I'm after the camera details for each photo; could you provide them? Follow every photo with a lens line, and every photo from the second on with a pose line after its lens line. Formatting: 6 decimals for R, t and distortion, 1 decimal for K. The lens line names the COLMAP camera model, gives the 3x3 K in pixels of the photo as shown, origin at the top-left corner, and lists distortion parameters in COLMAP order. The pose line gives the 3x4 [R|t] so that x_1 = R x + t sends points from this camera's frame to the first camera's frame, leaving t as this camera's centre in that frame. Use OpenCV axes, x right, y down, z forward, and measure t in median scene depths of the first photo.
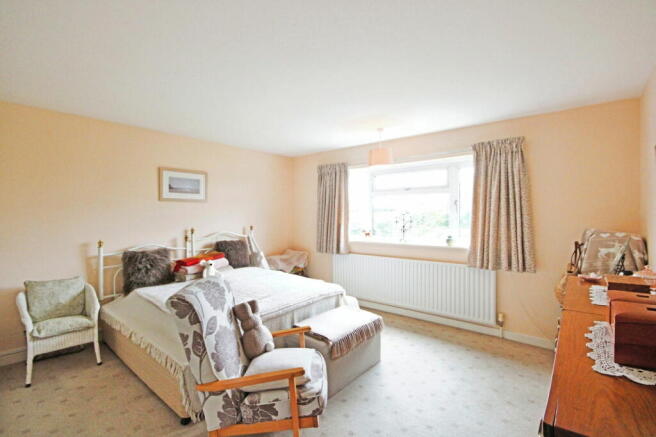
lens RADIAL K [[305.7, 0, 328.5], [0, 305.7, 215.4], [0, 0, 1]] dist [-0.010368, -0.002895]
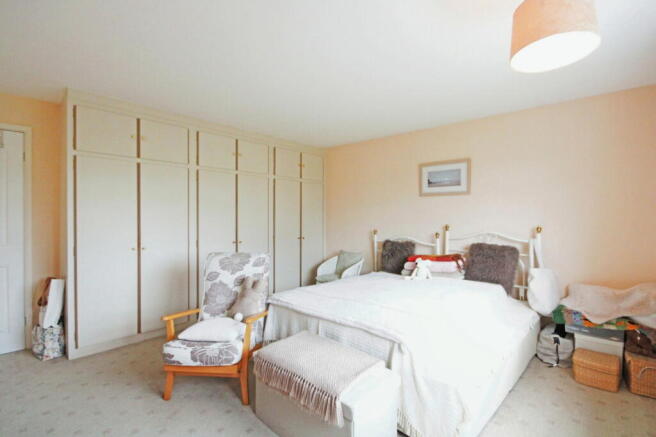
lens RADIAL K [[305.7, 0, 327.2], [0, 305.7, 215.3], [0, 0, 1]] dist [-0.010368, -0.002895]
pose [[-0.073639, 0.005085, -0.997272, 0.483182], [-0.006780, 0.999961, 0.005600, 0.012347], [0.997262, 0.007174, -0.073602, 0.713040]]
